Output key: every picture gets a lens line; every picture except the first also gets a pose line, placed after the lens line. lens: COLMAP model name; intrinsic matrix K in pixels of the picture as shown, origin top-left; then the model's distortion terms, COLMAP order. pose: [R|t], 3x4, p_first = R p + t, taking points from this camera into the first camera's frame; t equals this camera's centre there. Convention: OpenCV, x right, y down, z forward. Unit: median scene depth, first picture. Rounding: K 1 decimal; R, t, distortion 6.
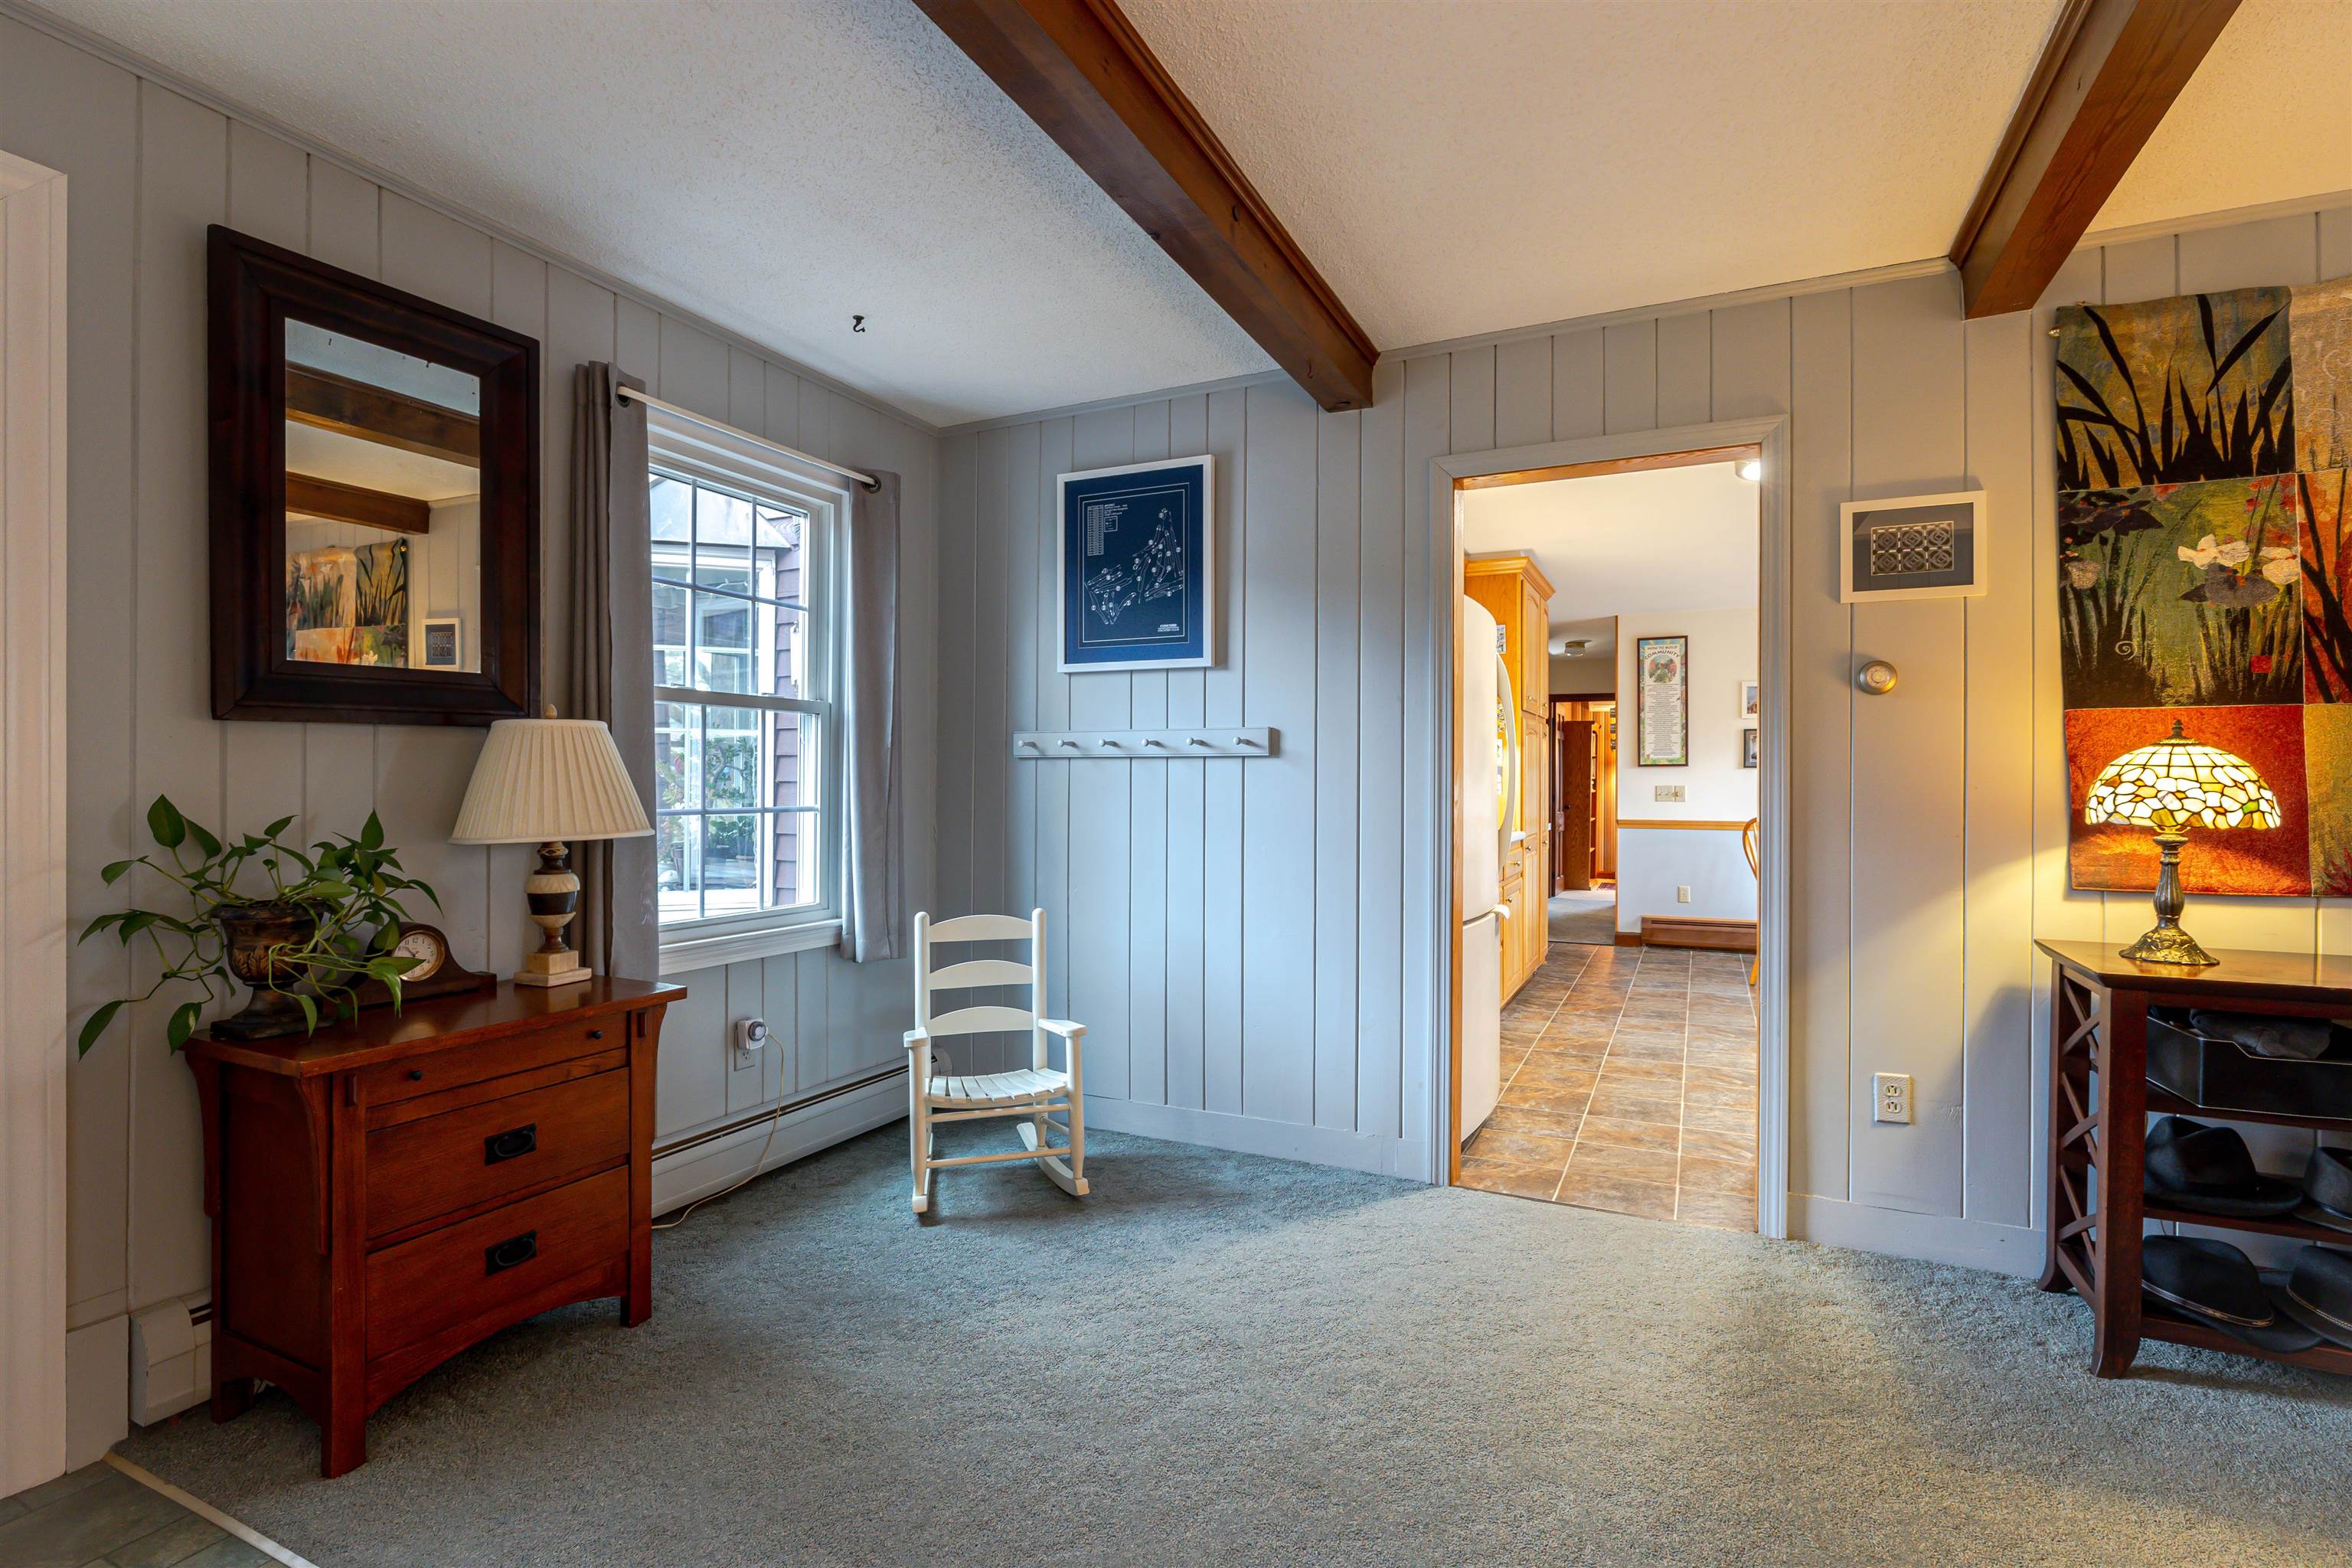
lens RADIAL K [[1093.7, 0, 1181.4], [0, 1093.7, 780.2], [0, 0, 1]] dist [-0.011852, 0.003358]
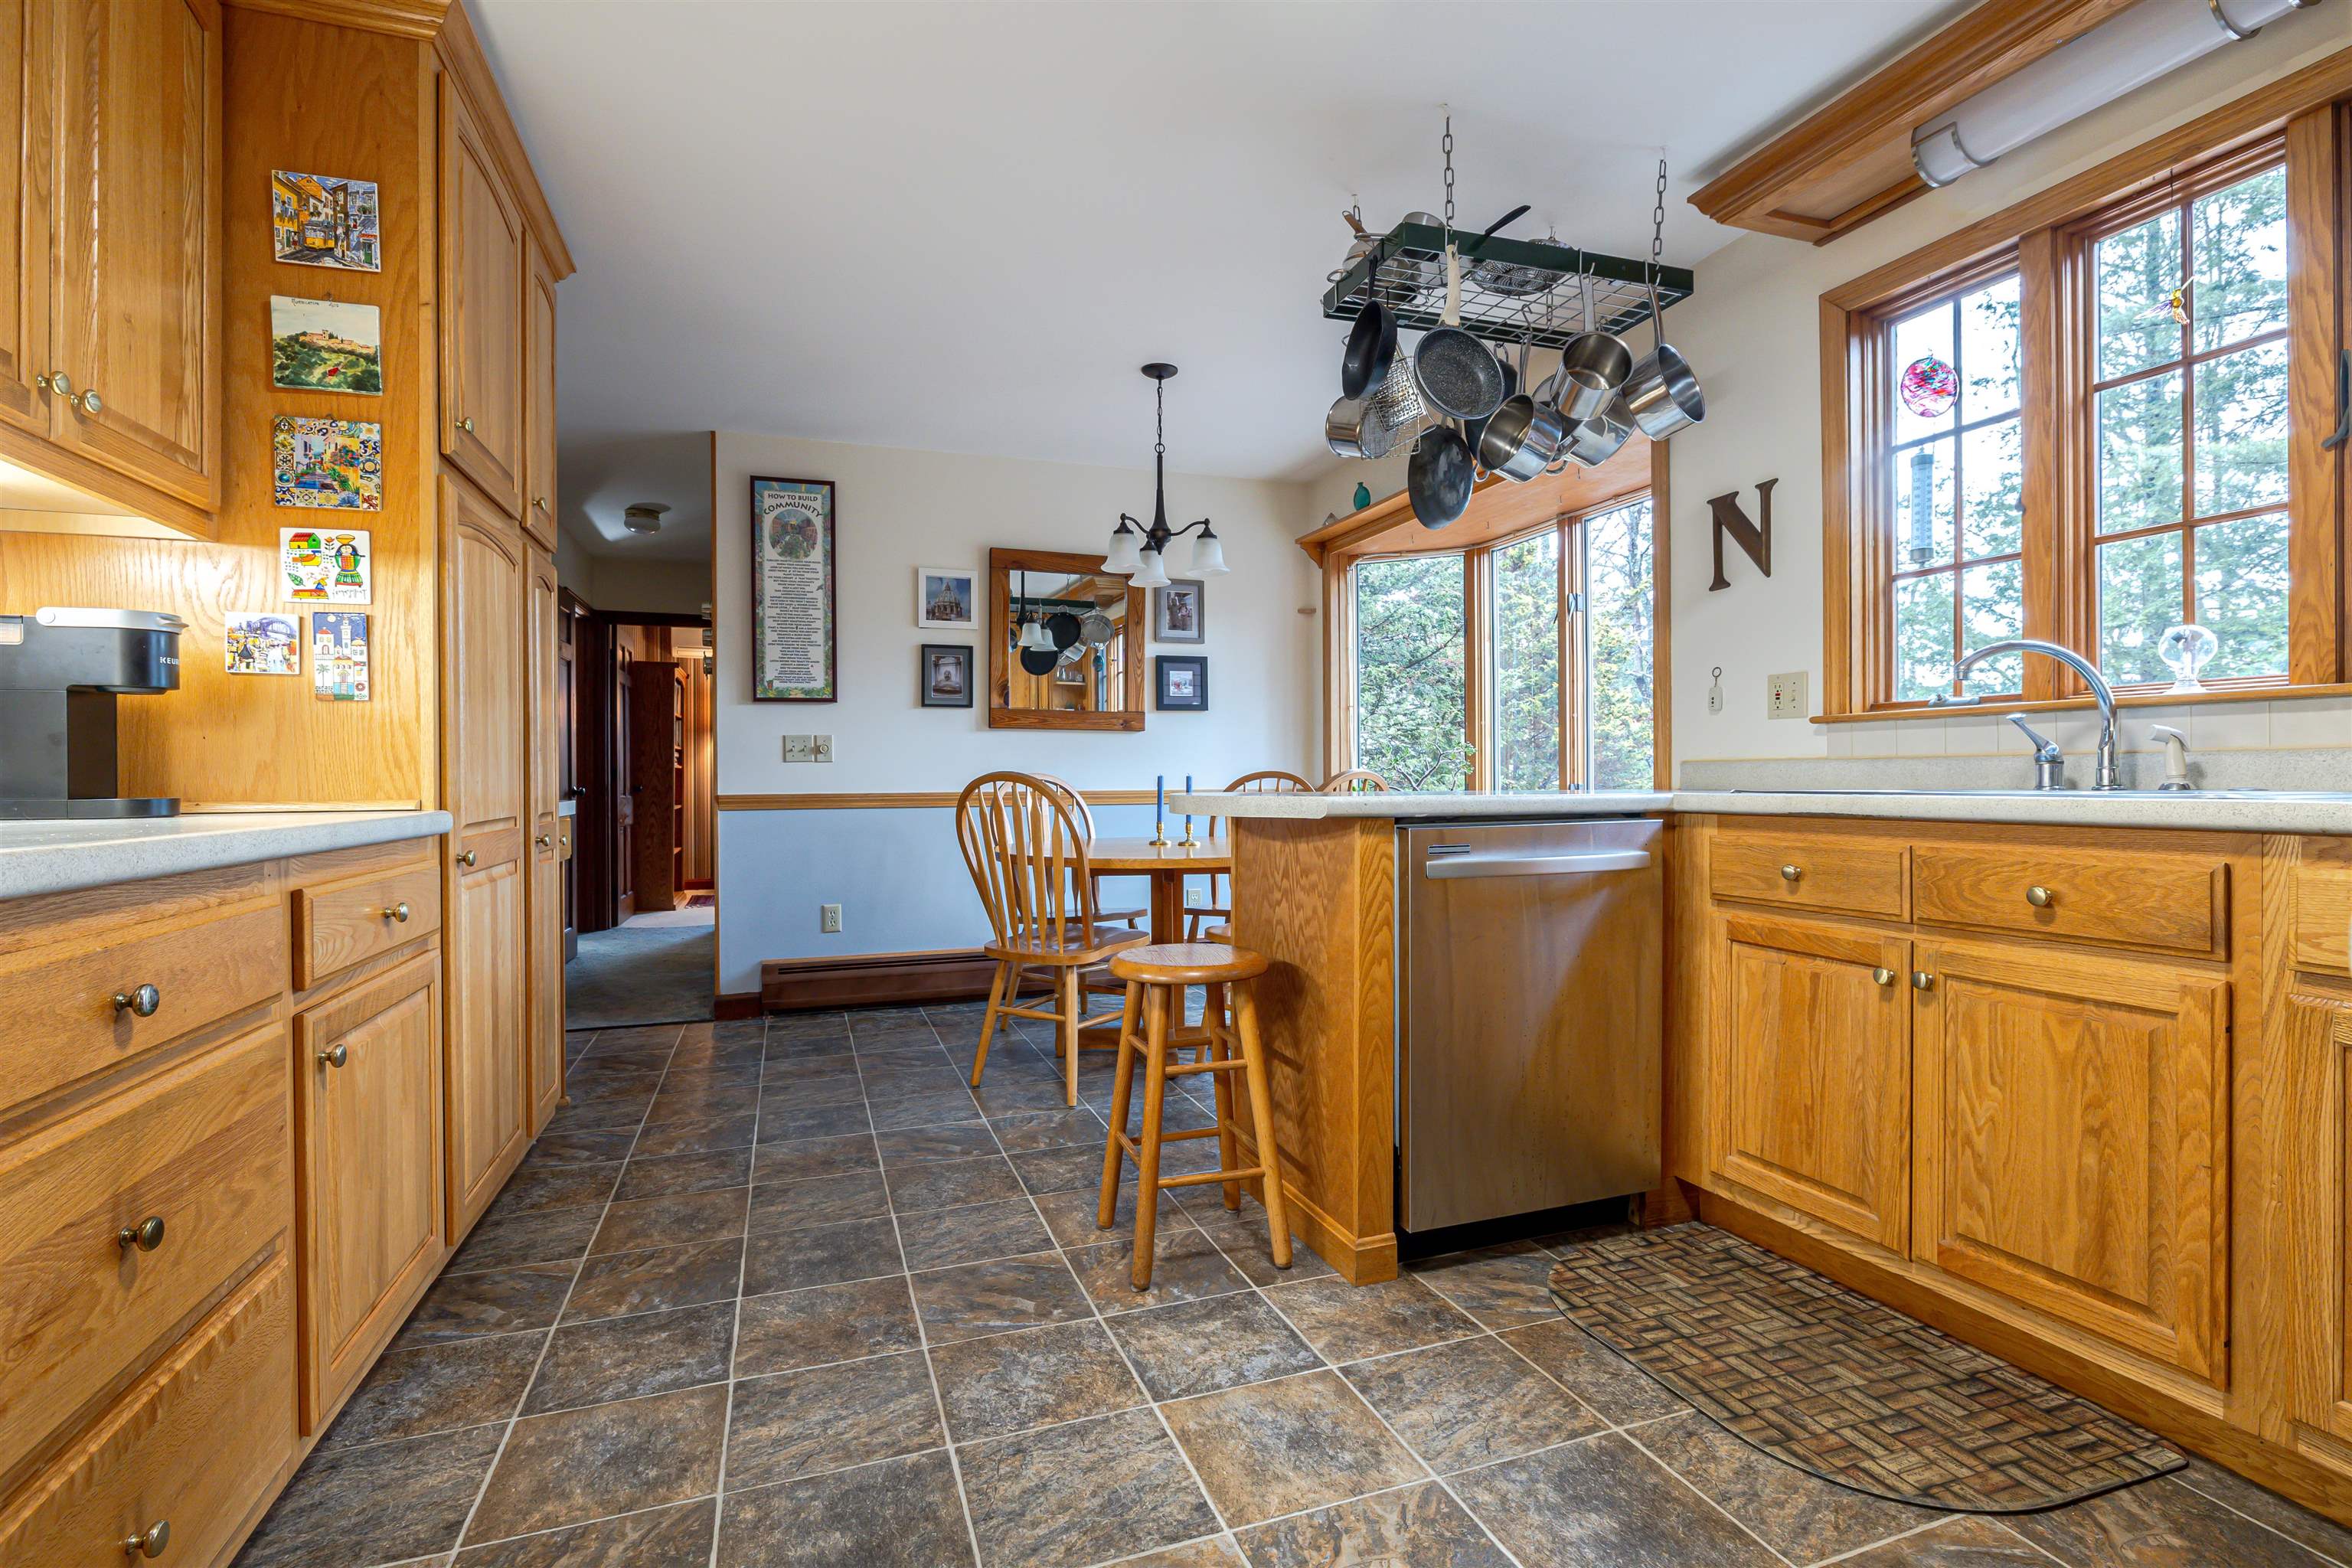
lens RADIAL K [[1093.7, 0, 1181.4], [0, 1093.7, 780.2], [0, 0, 1]] dist [-0.011852, 0.003358]
pose [[0.705274, -0.009136, 0.708876, 0.172155], [0.006964, 0.999958, 0.005959, 0.026975], [-0.708900, 0.000734, 0.705308, 0.440618]]
